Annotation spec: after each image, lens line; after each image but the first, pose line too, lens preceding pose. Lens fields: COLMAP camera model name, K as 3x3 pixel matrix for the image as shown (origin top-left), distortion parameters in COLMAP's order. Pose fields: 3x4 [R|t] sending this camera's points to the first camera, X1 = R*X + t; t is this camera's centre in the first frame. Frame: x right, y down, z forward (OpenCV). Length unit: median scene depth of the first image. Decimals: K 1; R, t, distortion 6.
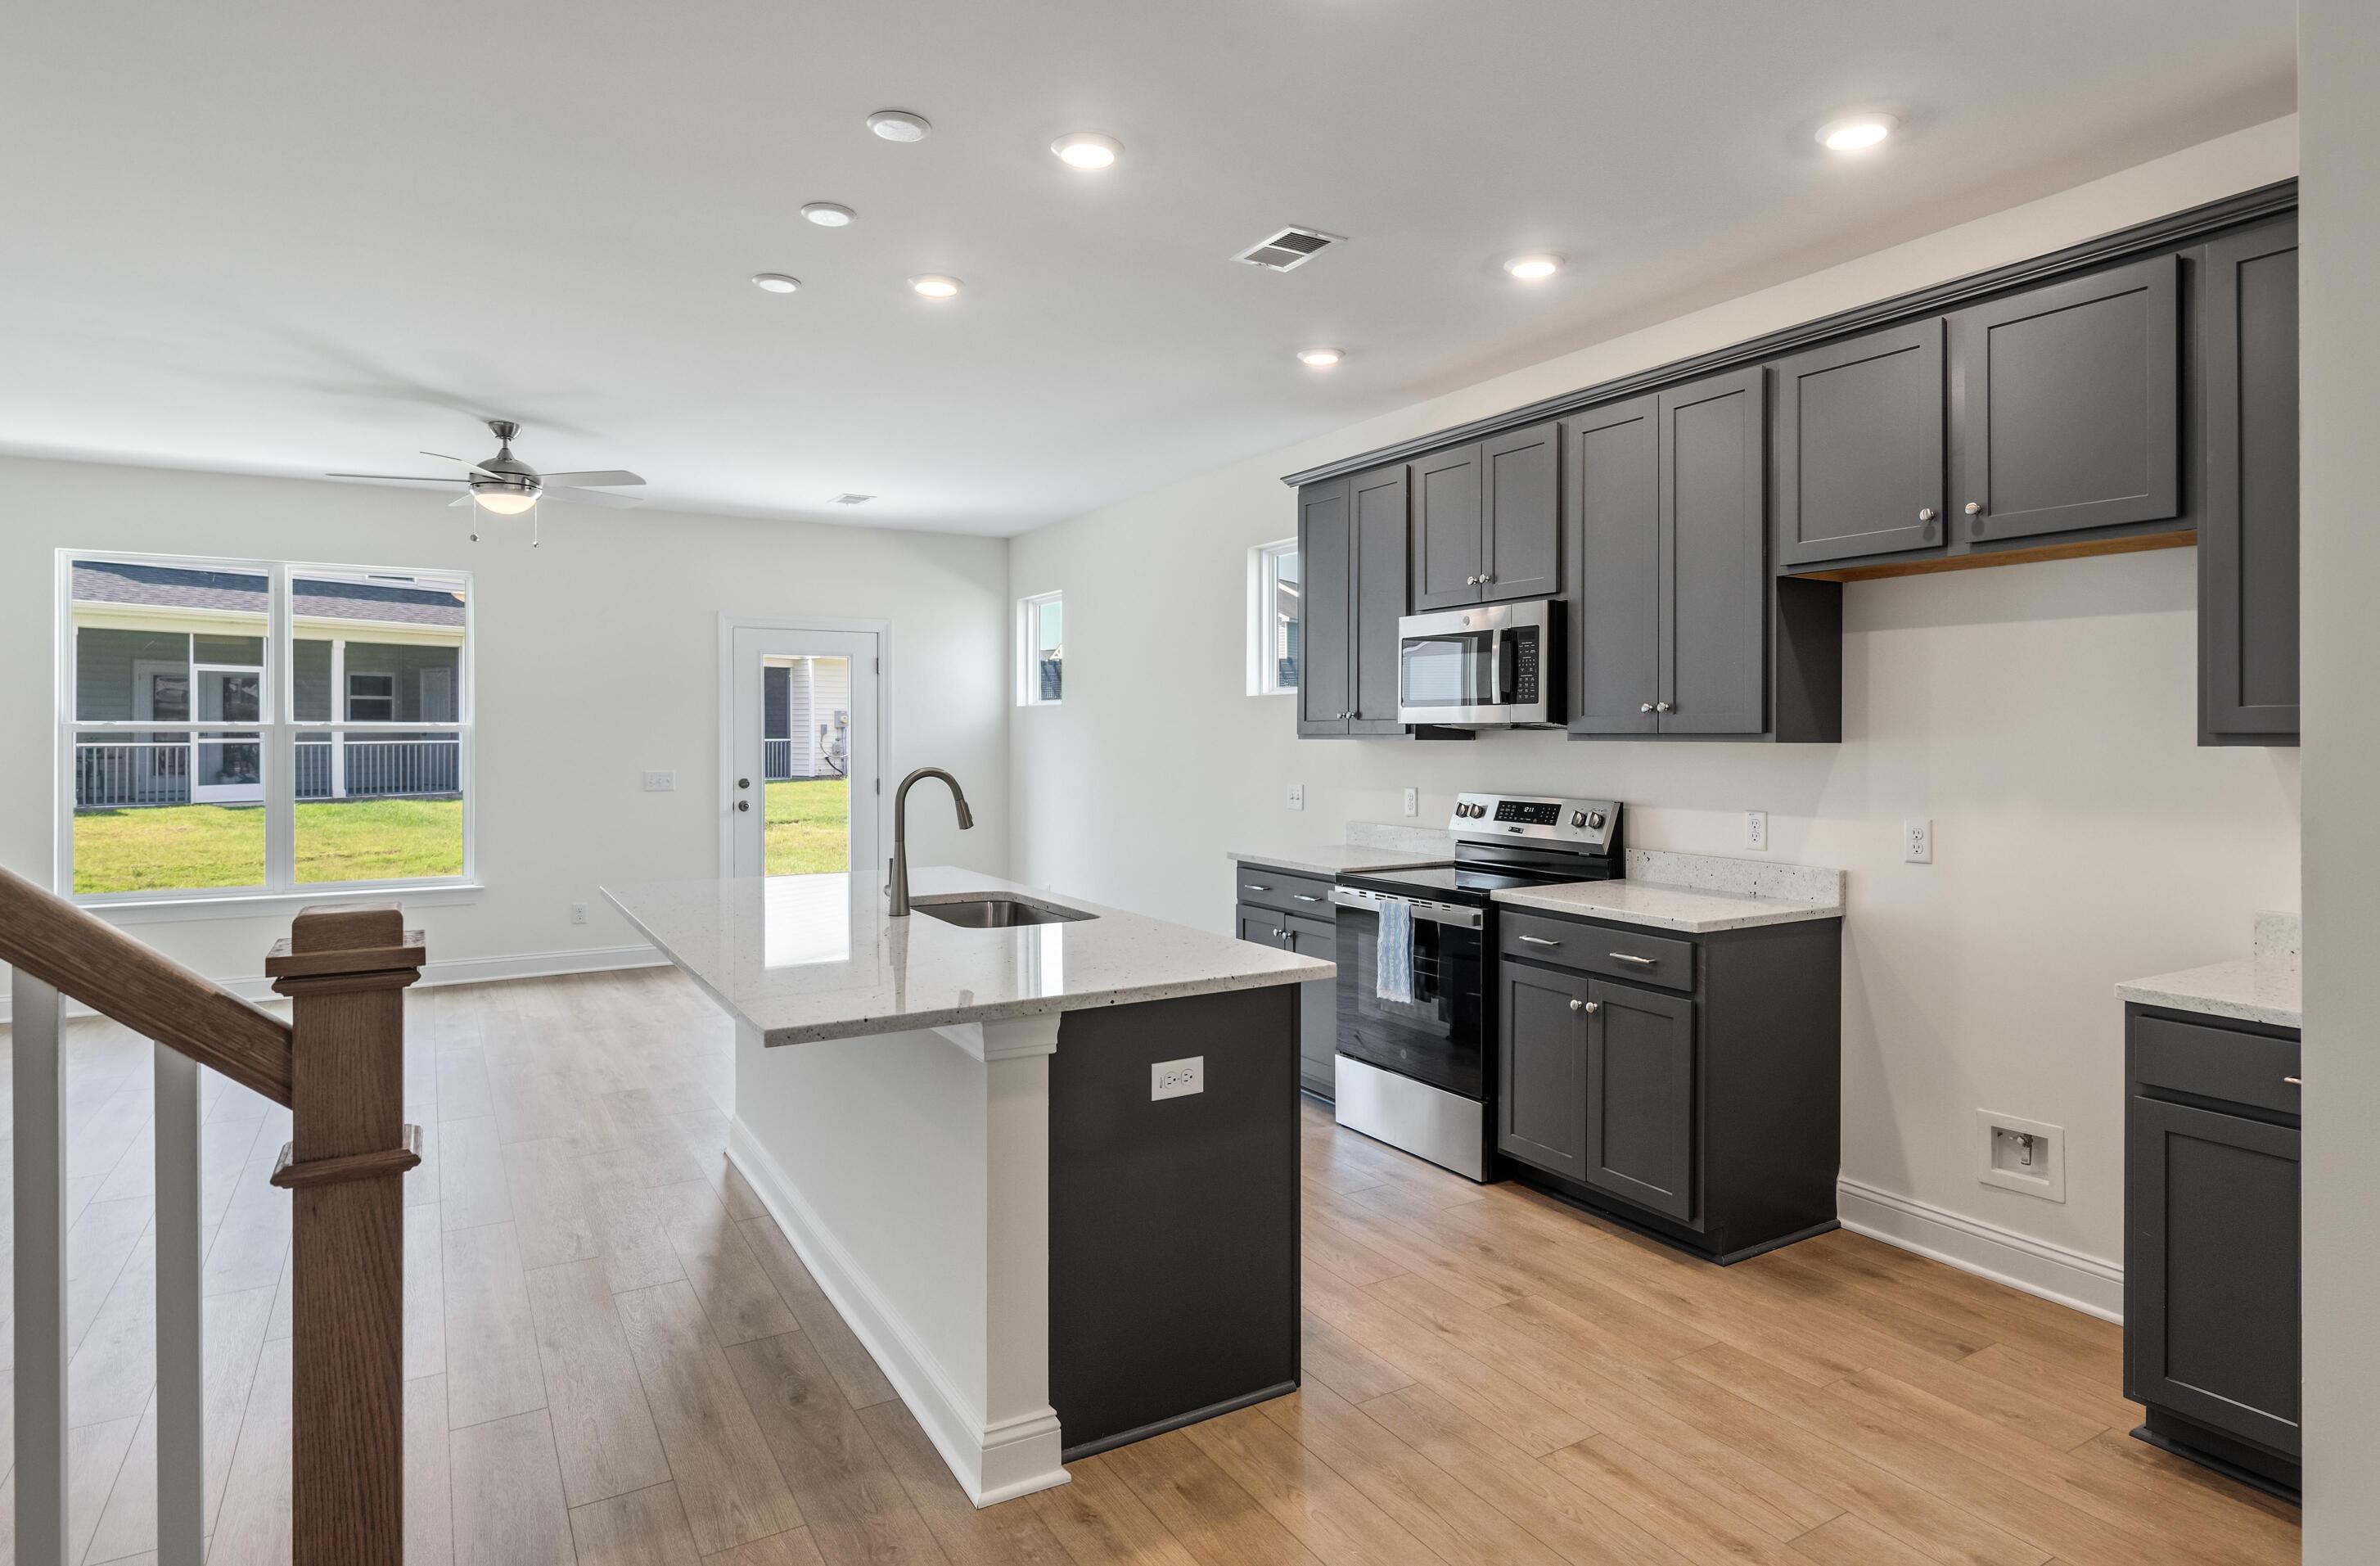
lens RADIAL K [[1304.5, 0, 1206.1], [0, 1304.5, 746.3], [0, 0, 1]] dist [0.002331, 0.000130]
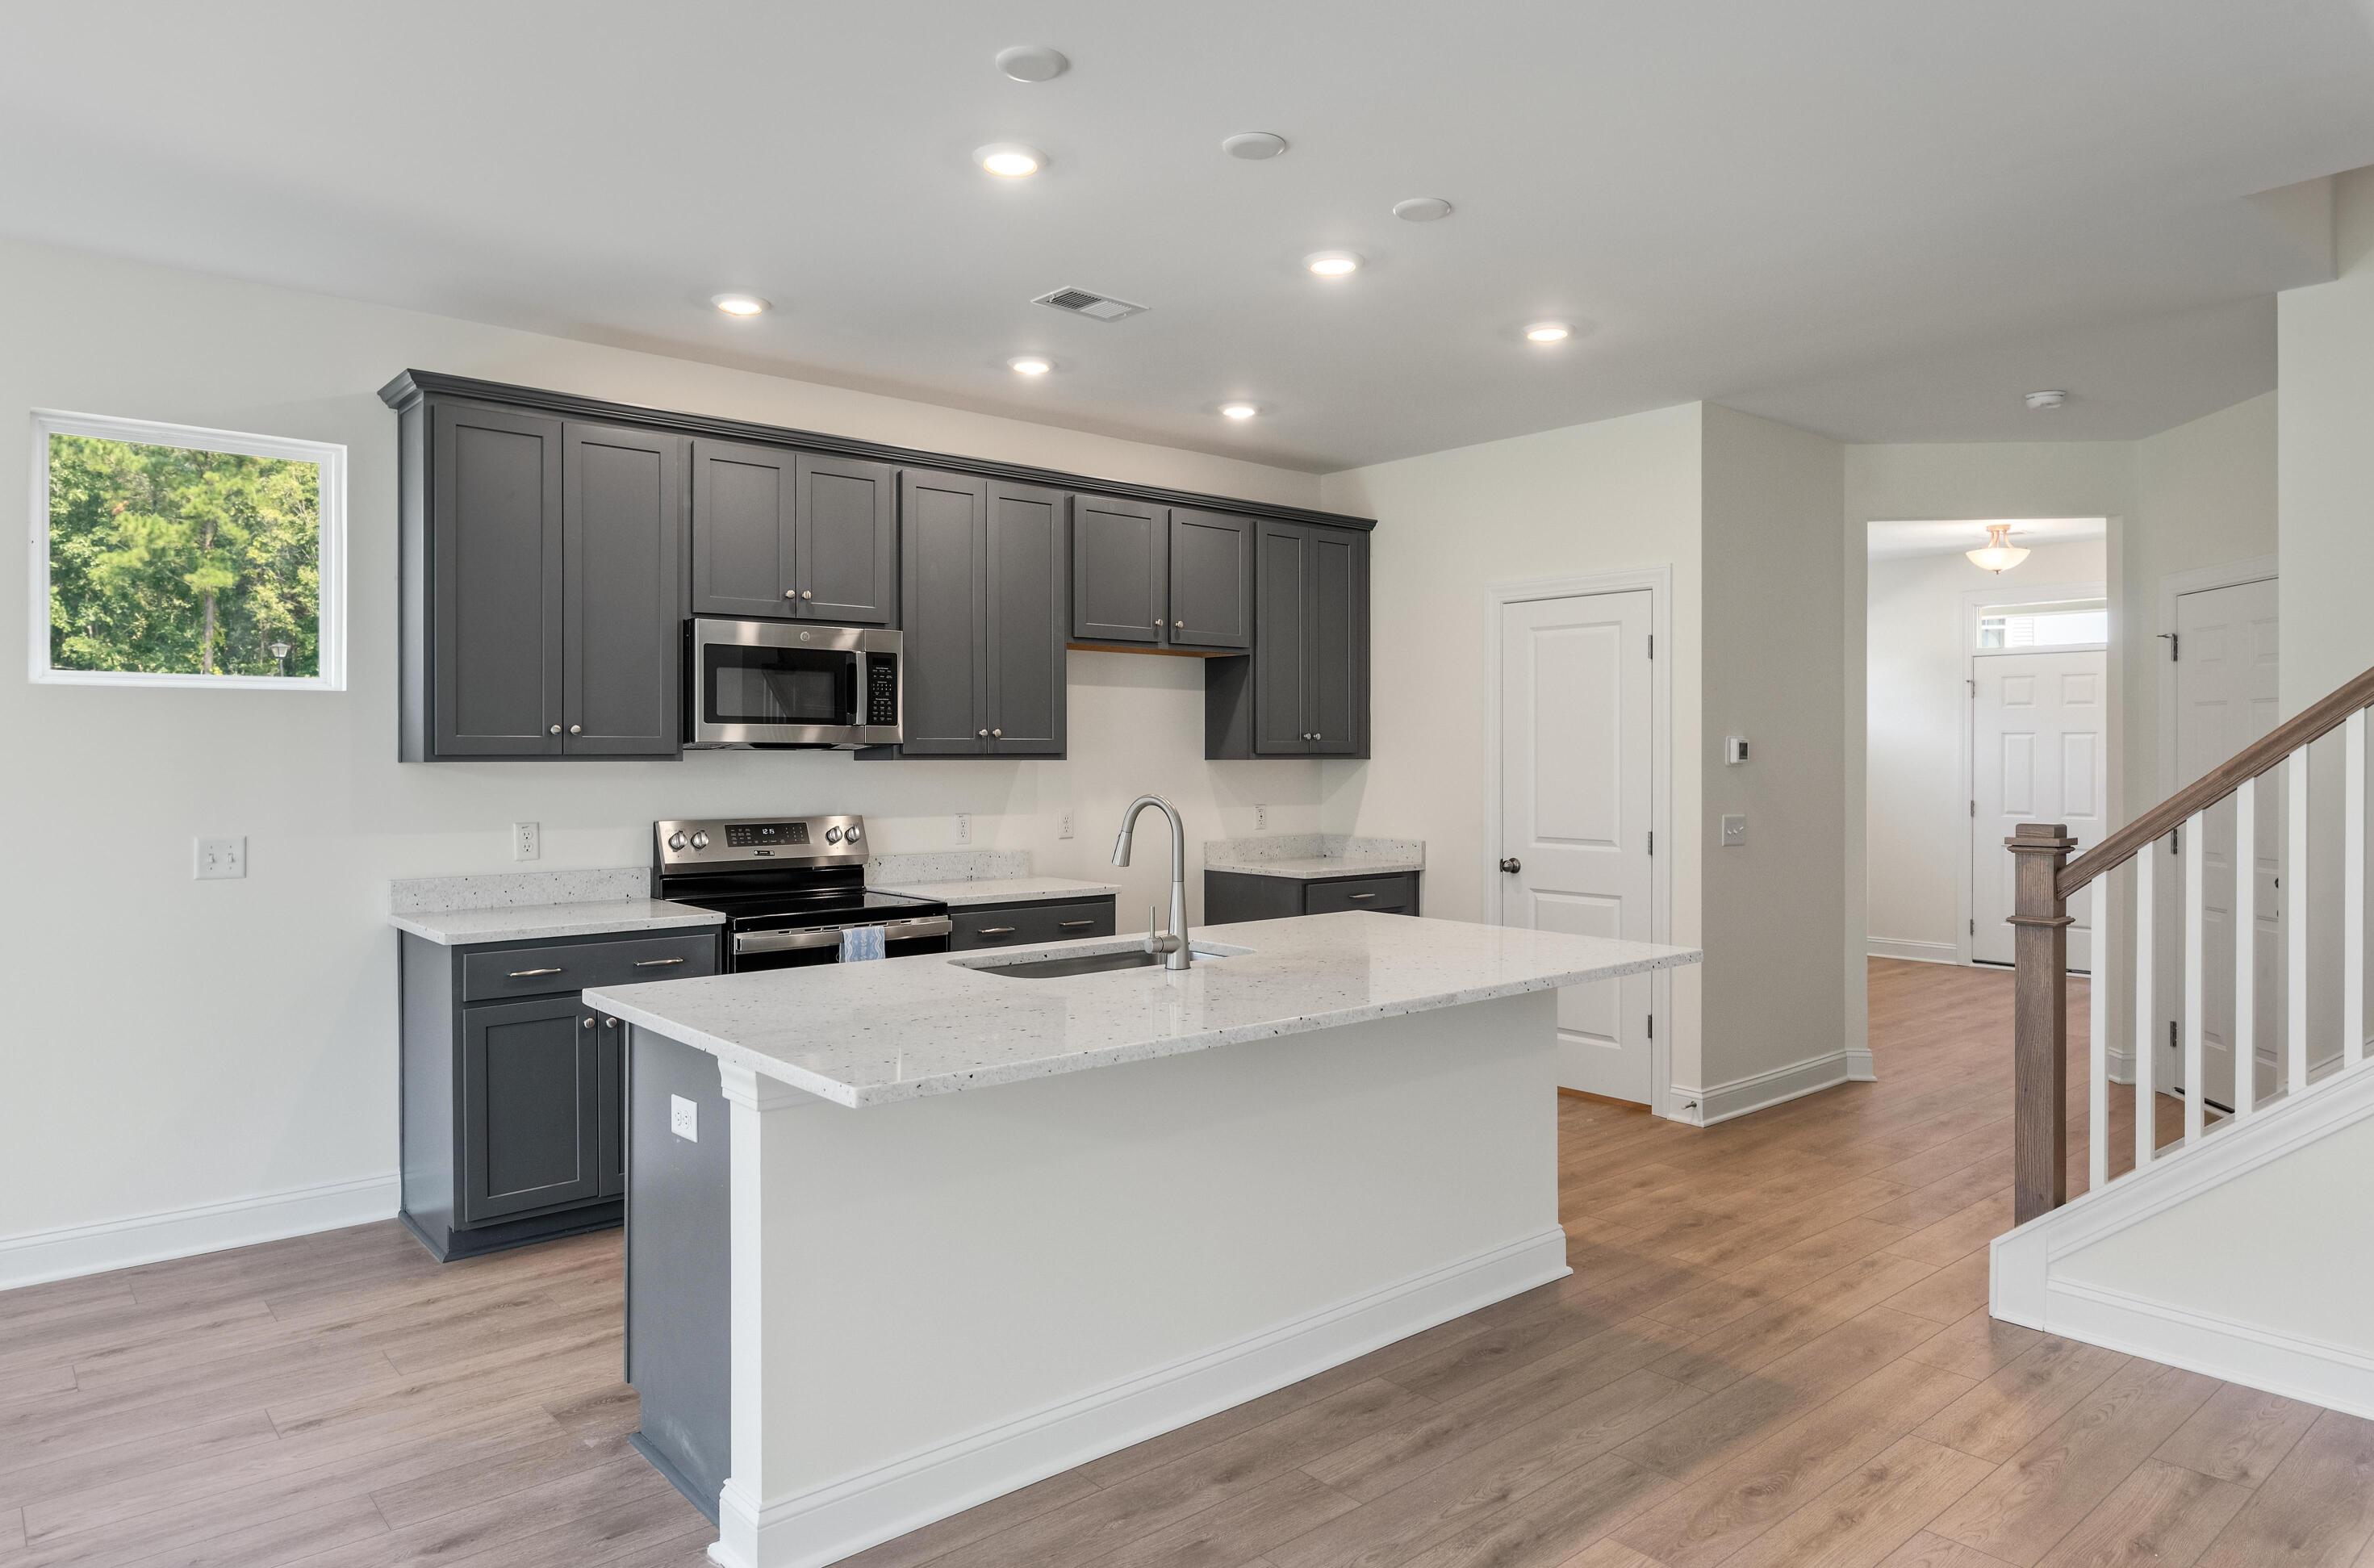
lens RADIAL K [[1490.1, 0, 1184.5], [0, 1490.1, 771.5], [0, 0, 1]] dist [-0.005993, 0.003033]
pose [[-0.177956, -0.012446, 0.983960, -1.544078], [0.008717, 0.999861, 0.014224, -0.015889], [-0.984000, 0.011109, -0.177822, 1.516587]]
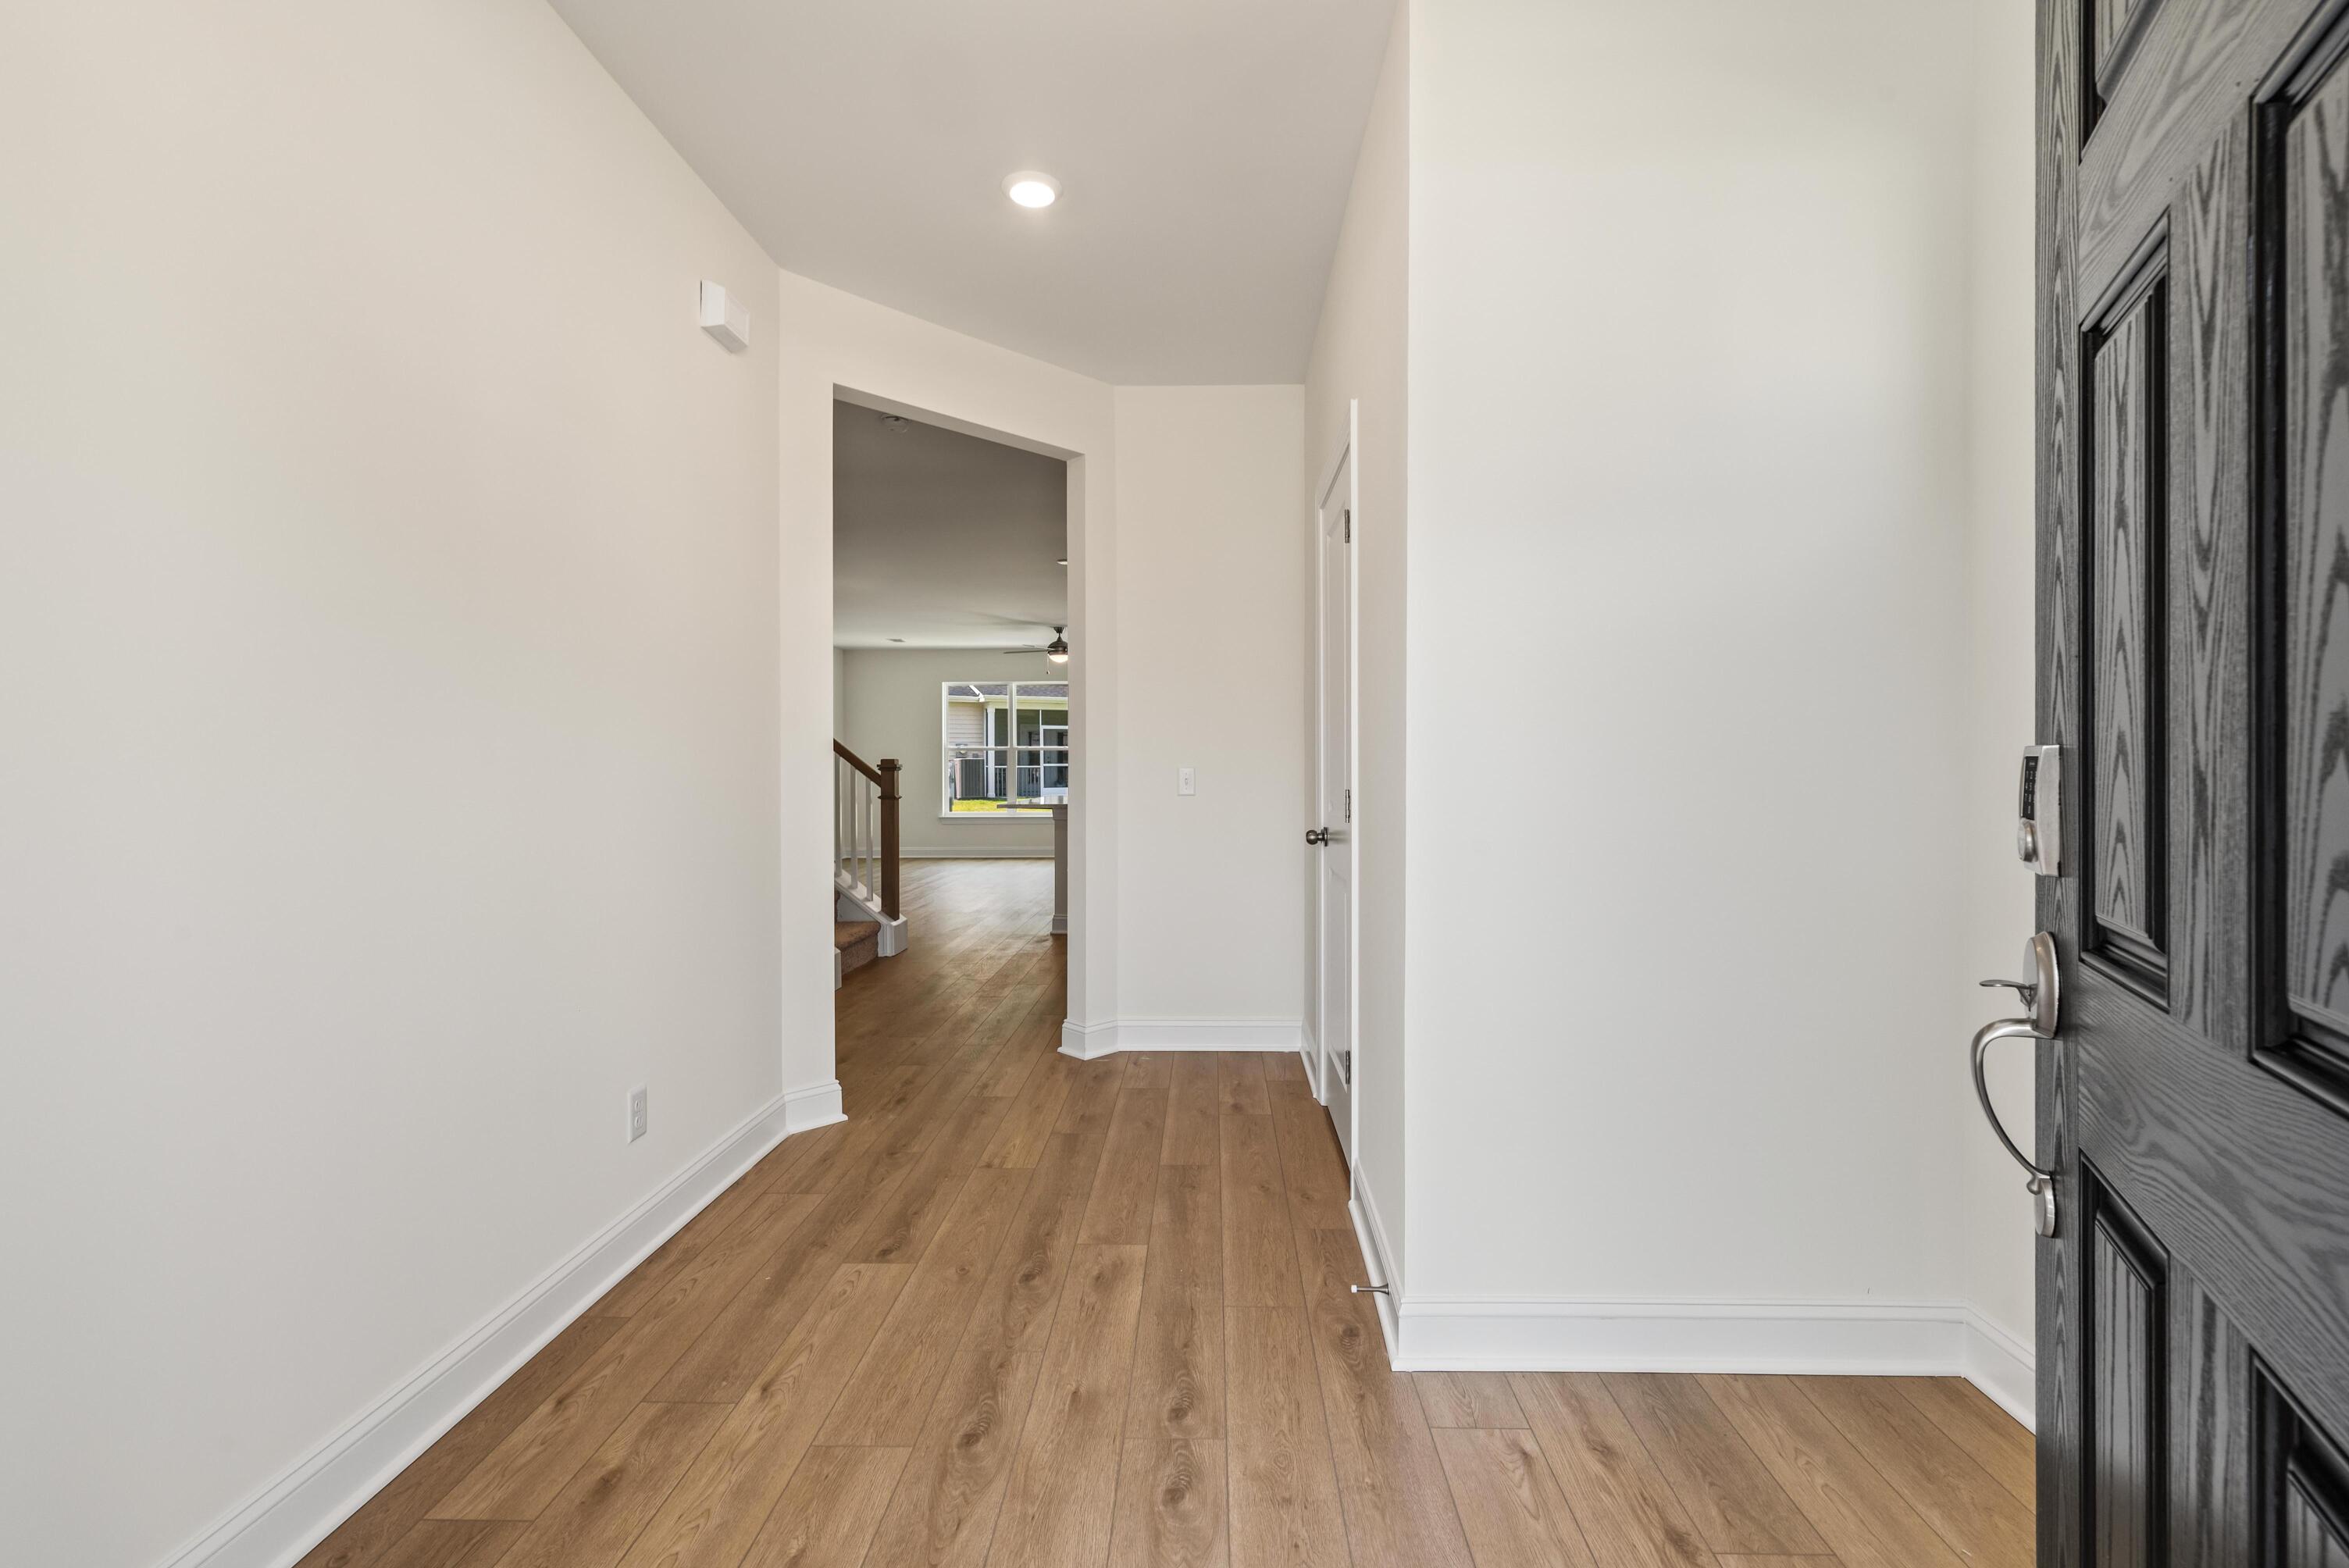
lens RADIAL K [[1024.6, 0, 1172.1], [0, 1024.6, 772.6], [0, 0, 1]] dist [0.001790, -0.001231]
pose [[0.835368, -0.004570, -0.549673, 0.016854], [0.002488, 0.999987, -0.004533, 0.001110], [0.549686, 0.002419, 0.835368, -0.012575]]
